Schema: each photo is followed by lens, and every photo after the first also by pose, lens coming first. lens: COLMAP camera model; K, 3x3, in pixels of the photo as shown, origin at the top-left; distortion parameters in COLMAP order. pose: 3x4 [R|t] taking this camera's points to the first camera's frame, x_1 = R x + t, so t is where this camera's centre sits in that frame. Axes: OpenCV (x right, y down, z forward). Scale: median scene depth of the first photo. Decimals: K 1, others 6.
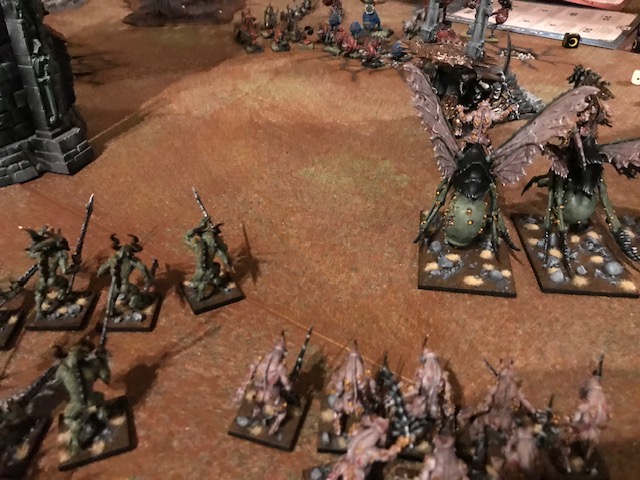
lens RADIAL K [[525.4, 0, 324.8], [0, 525.4, 239.3], [0, 0, 1]] dist [0.035744, -0.055776]
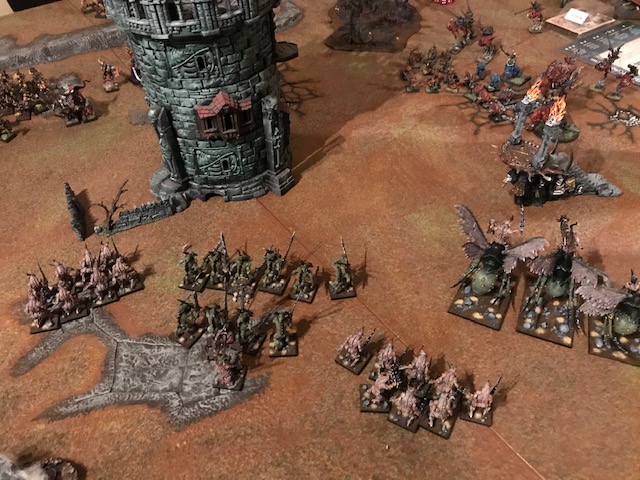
lens RADIAL K [[525.4, 0, 319.7], [0, 525.4, 238.6], [0, 0, 1]] dist [0.035744, -0.055776]
pose [[0.937583, 0.206561, -0.279770, 0.229555], [-0.160022, 0.970512, 0.180278, -0.439140], [0.308758, -0.124256, 0.942989, -0.895967]]
